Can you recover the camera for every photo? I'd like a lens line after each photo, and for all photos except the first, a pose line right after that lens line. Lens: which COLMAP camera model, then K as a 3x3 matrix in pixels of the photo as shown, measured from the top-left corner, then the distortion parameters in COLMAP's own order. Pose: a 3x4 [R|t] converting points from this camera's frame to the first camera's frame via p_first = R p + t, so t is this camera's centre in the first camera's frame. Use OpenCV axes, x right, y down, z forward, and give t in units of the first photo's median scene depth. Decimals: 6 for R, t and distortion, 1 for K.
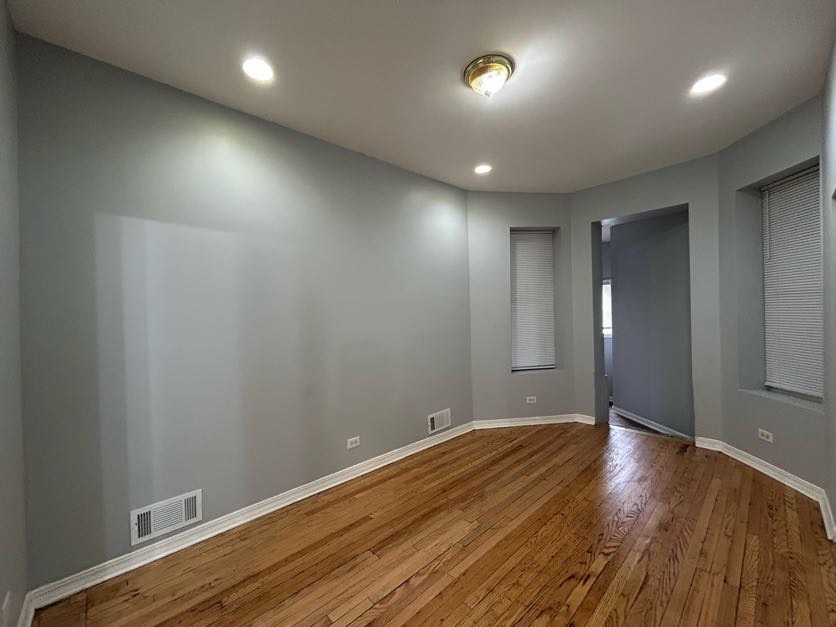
lens RADIAL K [[336.5, 0, 414.8], [0, 336.5, 317.4], [0, 0, 1]] dist [-0.000912, -0.000090]
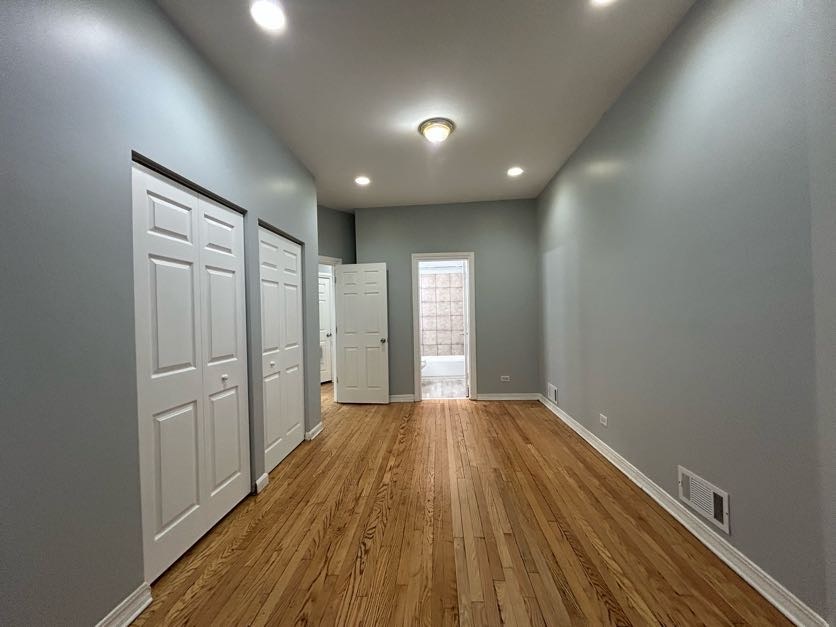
lens RADIAL K [[336.5, 0, 416.4], [0, 336.5, 312.6], [0, 0, 1]] dist [-0.000912, -0.000090]
pose [[-0.727061, 0.040357, -0.685386, 1.071113], [0.035269, 0.999148, 0.021420, 0.018892], [0.685666, -0.008599, -0.727865, 1.626079]]
